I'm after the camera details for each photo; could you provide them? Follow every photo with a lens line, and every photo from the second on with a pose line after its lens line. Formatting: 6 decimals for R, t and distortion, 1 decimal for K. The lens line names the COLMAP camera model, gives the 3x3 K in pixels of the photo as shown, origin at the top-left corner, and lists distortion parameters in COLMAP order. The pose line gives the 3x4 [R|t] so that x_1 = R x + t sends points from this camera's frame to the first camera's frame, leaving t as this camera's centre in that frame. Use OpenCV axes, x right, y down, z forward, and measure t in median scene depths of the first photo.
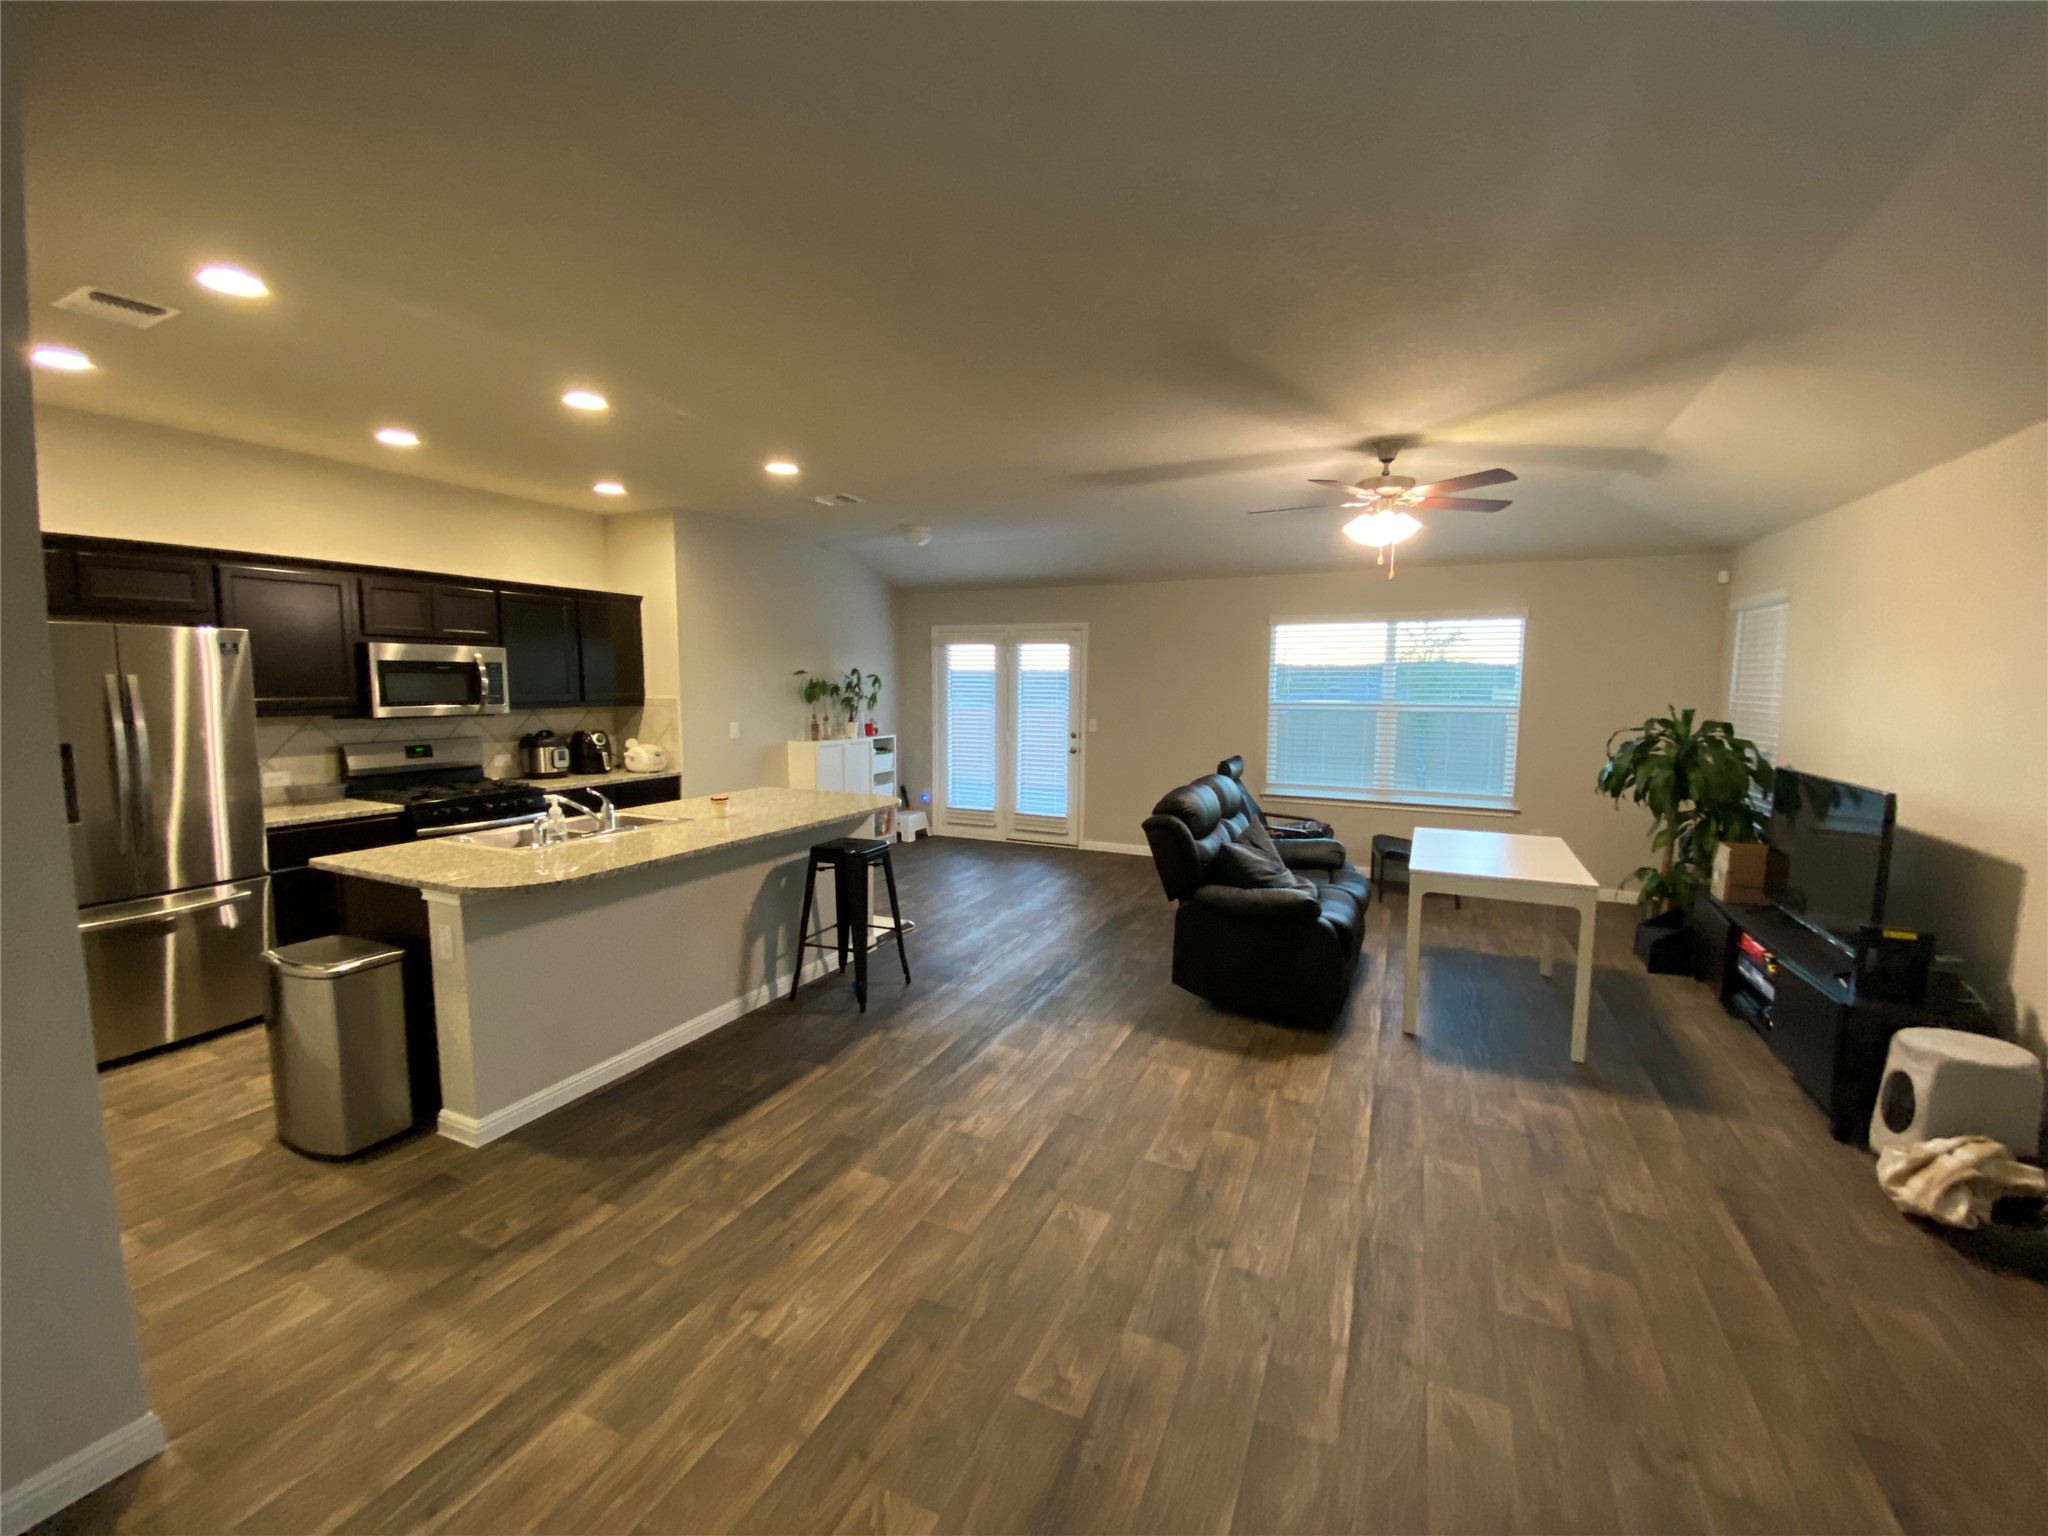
lens RADIAL K [[838.2, 0, 1024.7], [0, 838.2, 761.9], [0, 0, 1]] dist [0.032997, -0.029399]
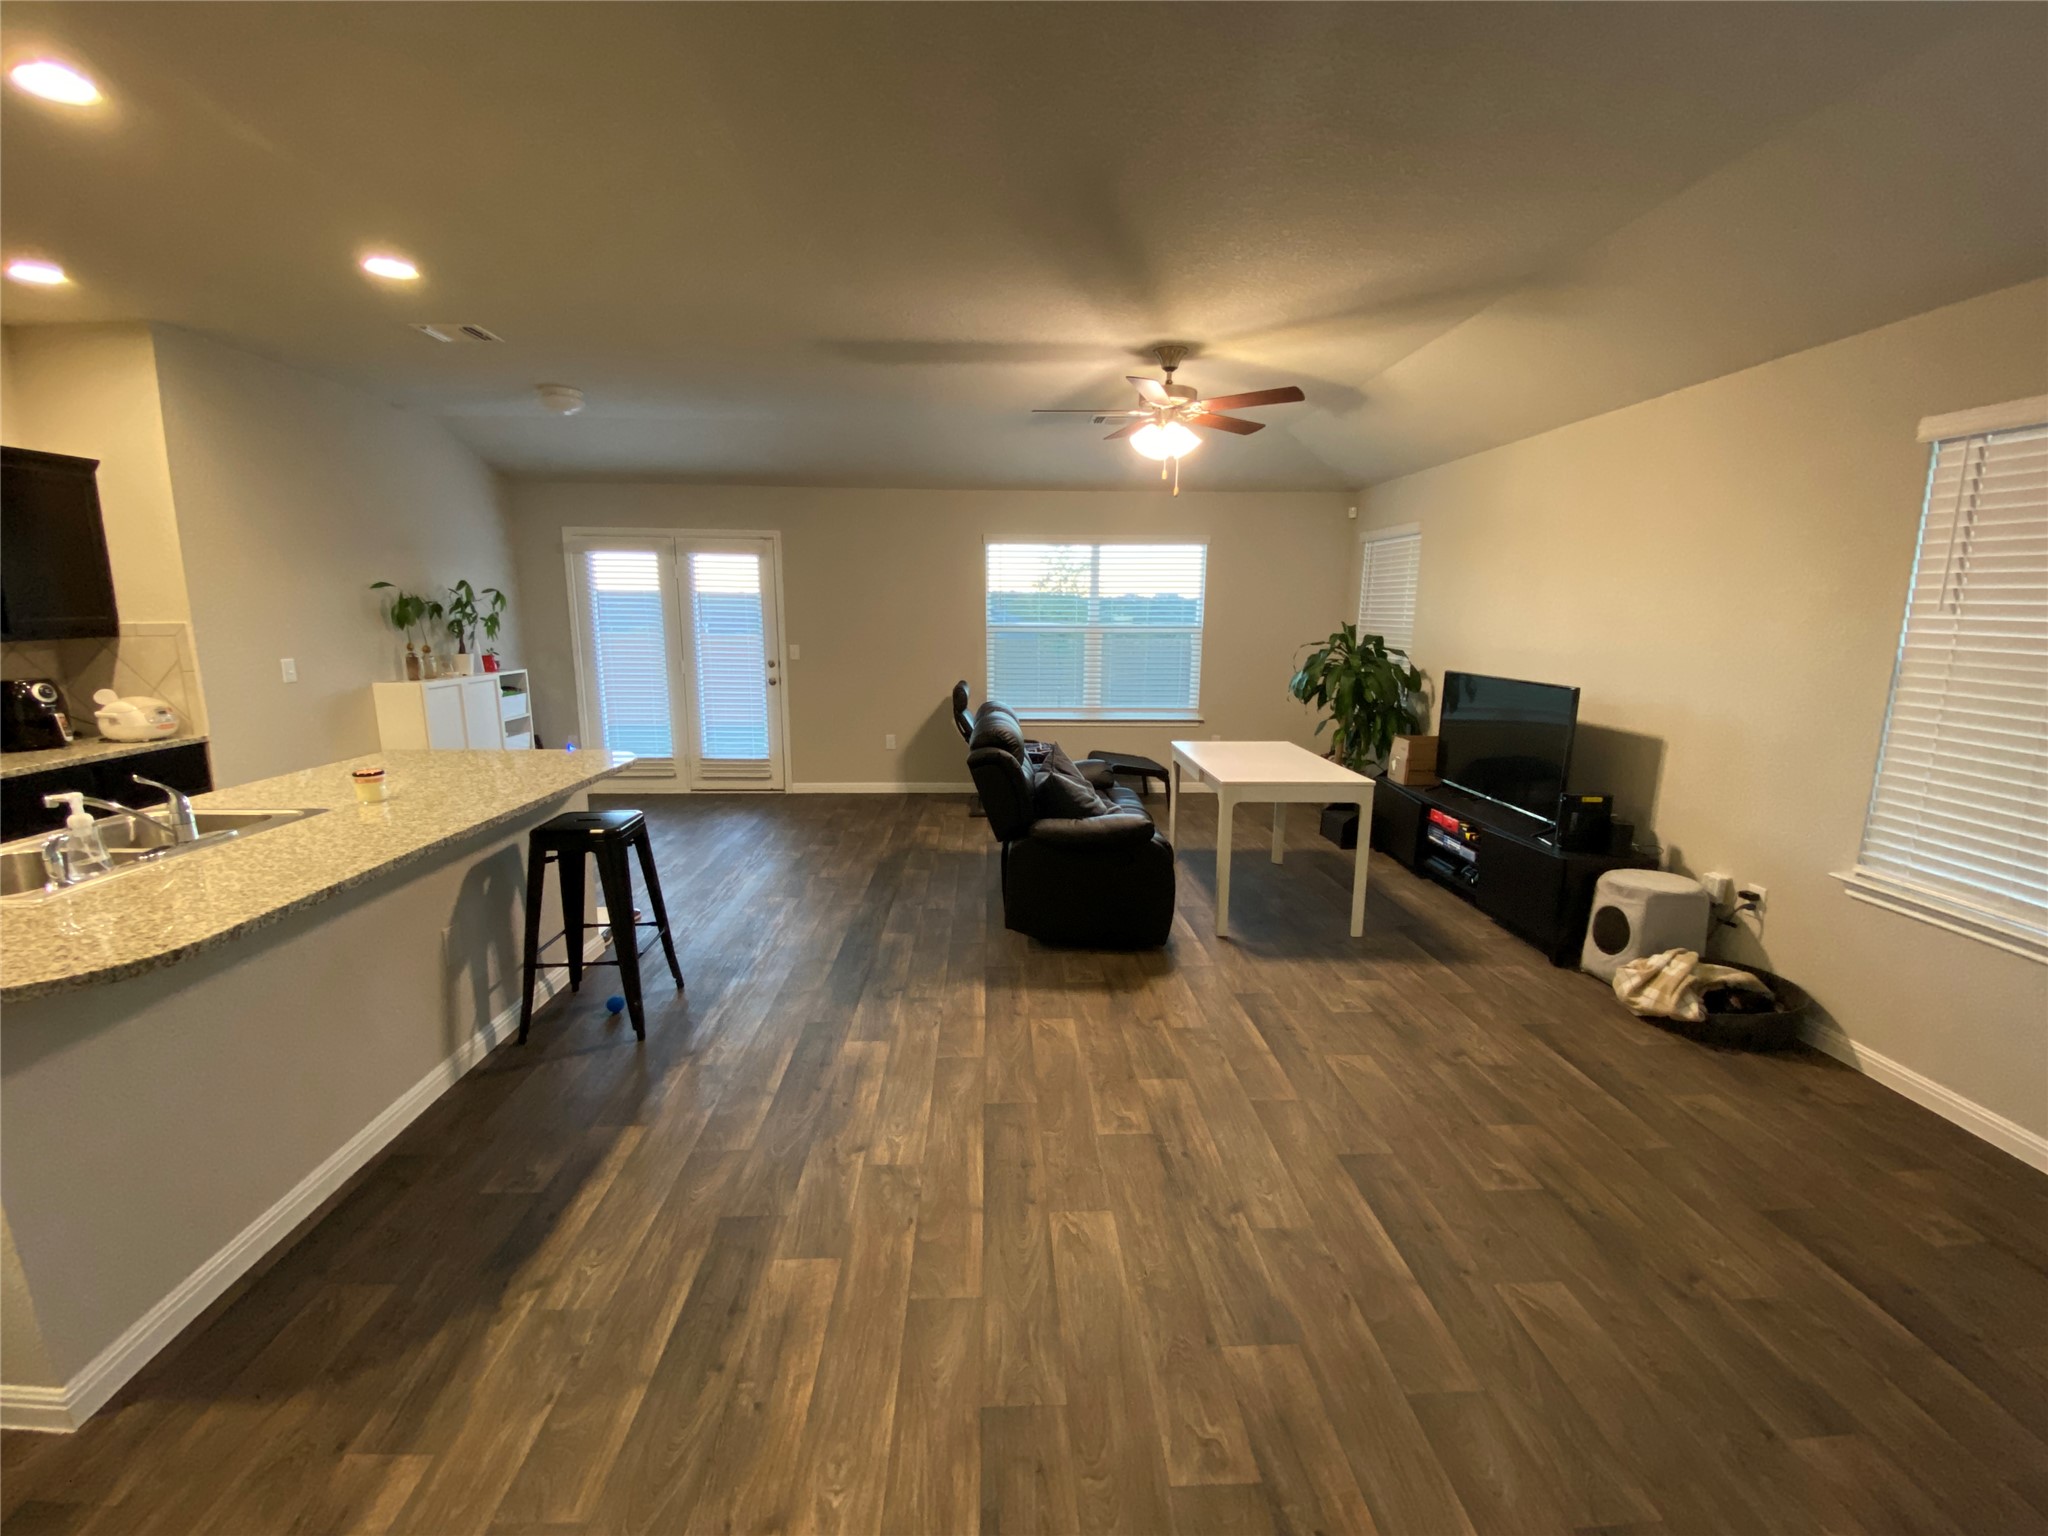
lens RADIAL K [[838.2, 0, 1024.7], [0, 838.2, 761.9], [0, 0, 1]] dist [0.032997, -0.029399]
pose [[0.889133, -0.081527, 0.450328, -0.200938], [0.042317, 0.994435, 0.096481, -0.006358], [-0.455688, -0.066727, 0.887635, 0.183897]]
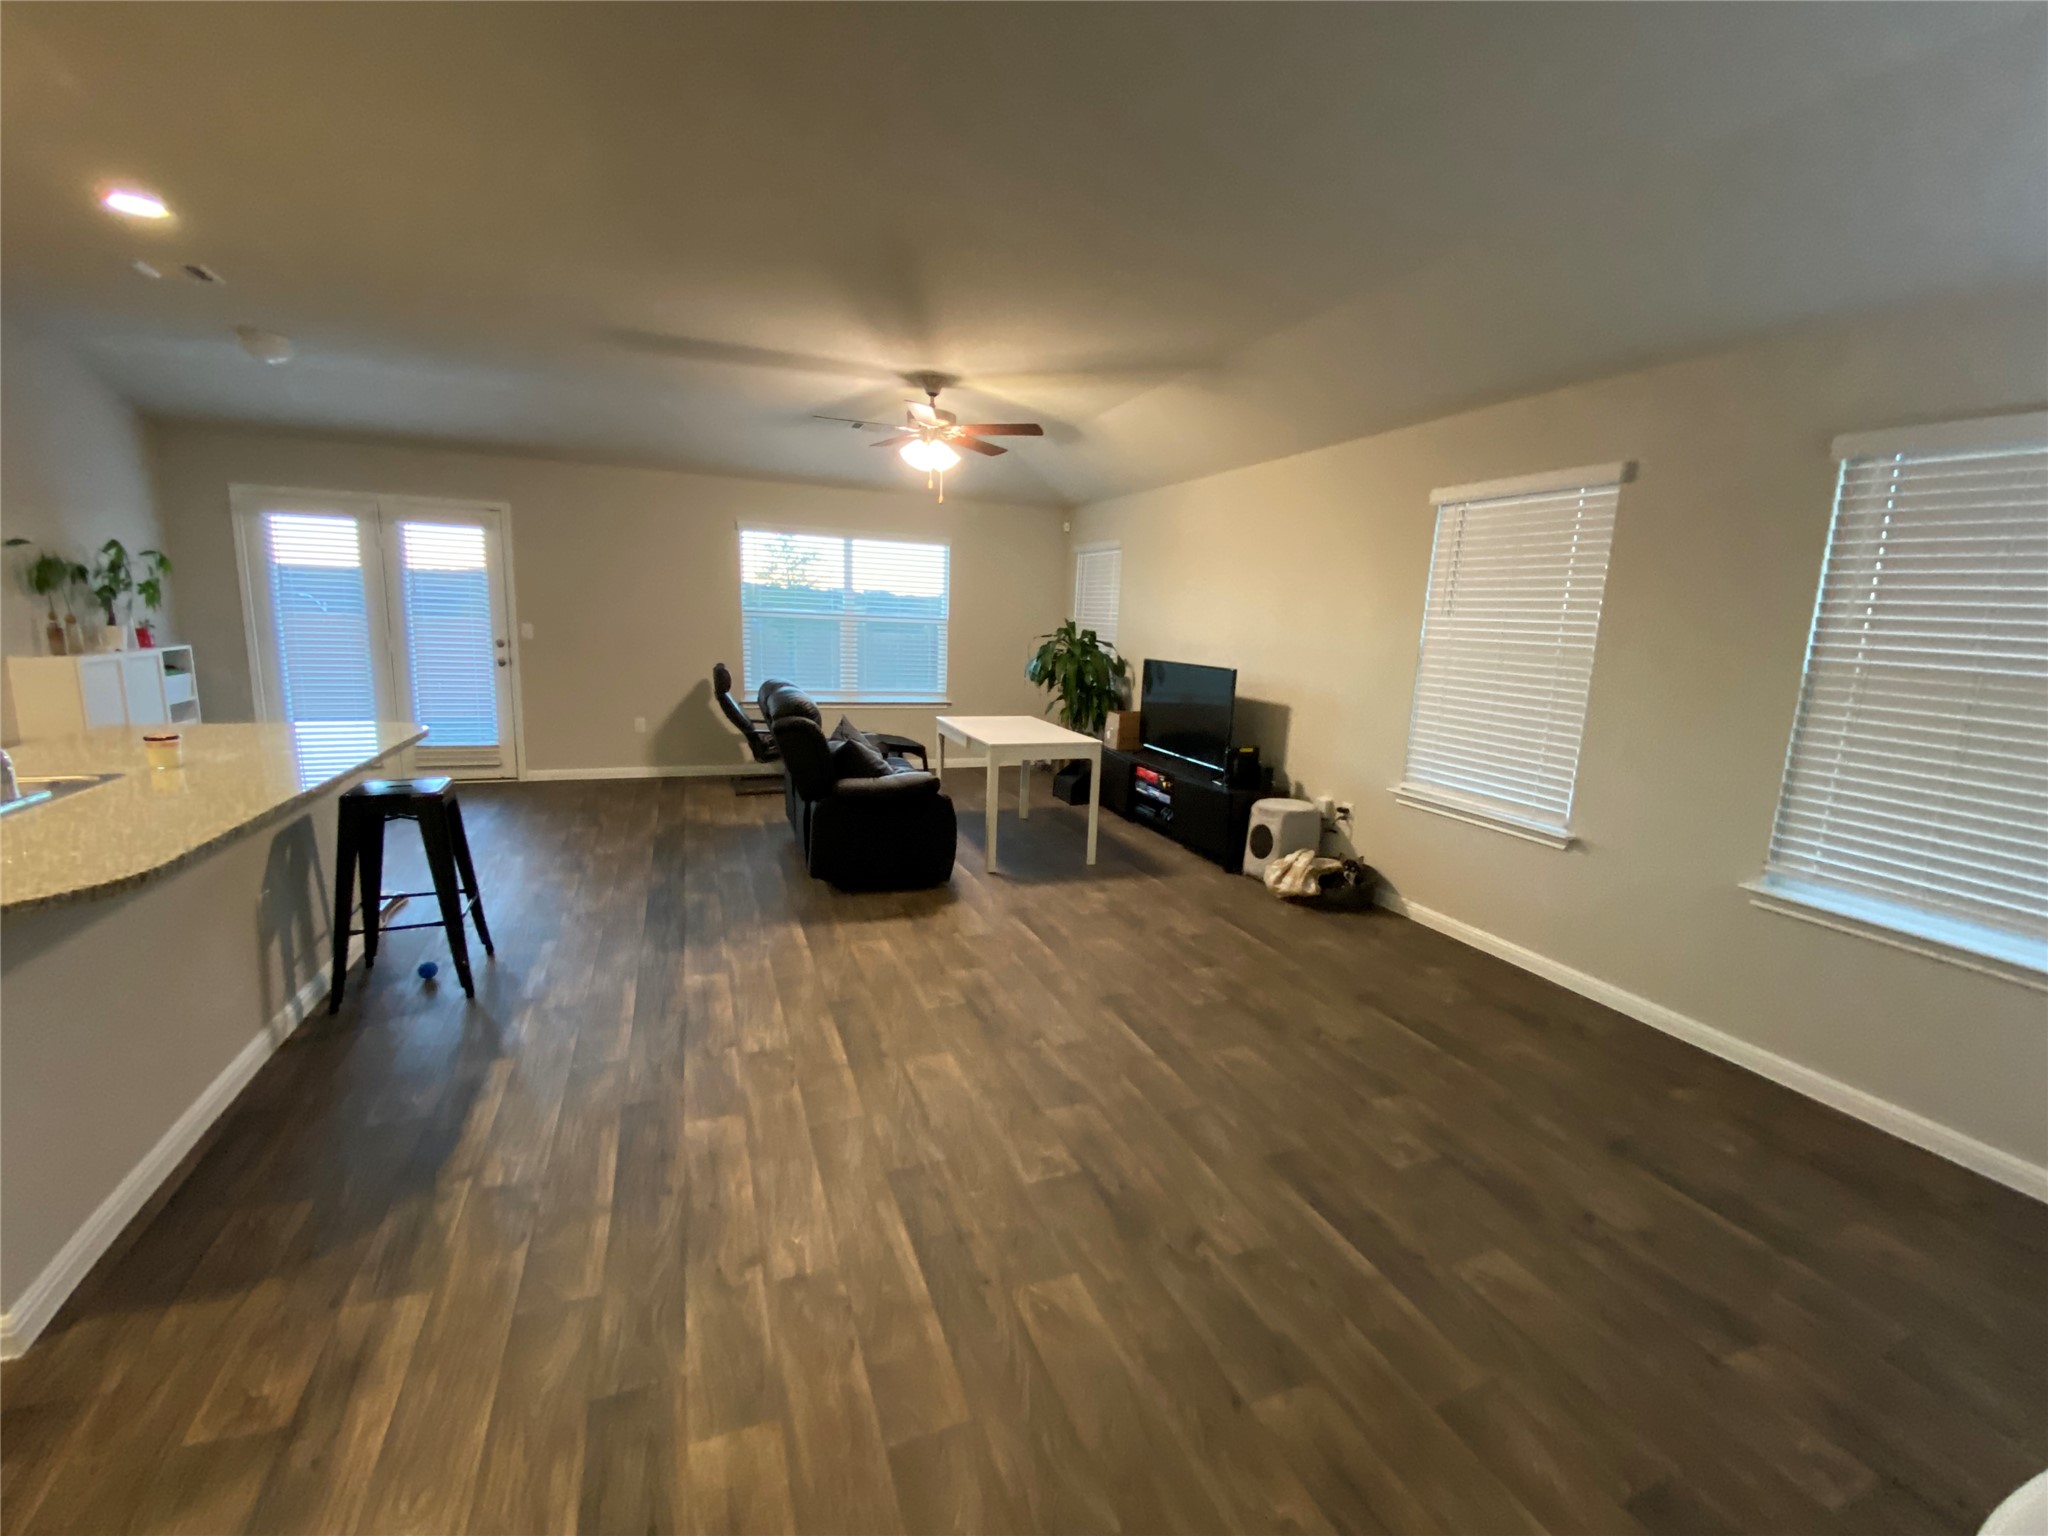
lens RADIAL K [[826.1, 0, 1024.0], [0, 826.1, 768.0], [0, 0, 1]] dist [0.038178, -0.027735]
pose [[0.687039, -0.111721, 0.717980, -0.360224], [0.034622, 0.992020, 0.121233, 0.013545], [-0.725795, -0.058434, 0.685425, 0.109686]]
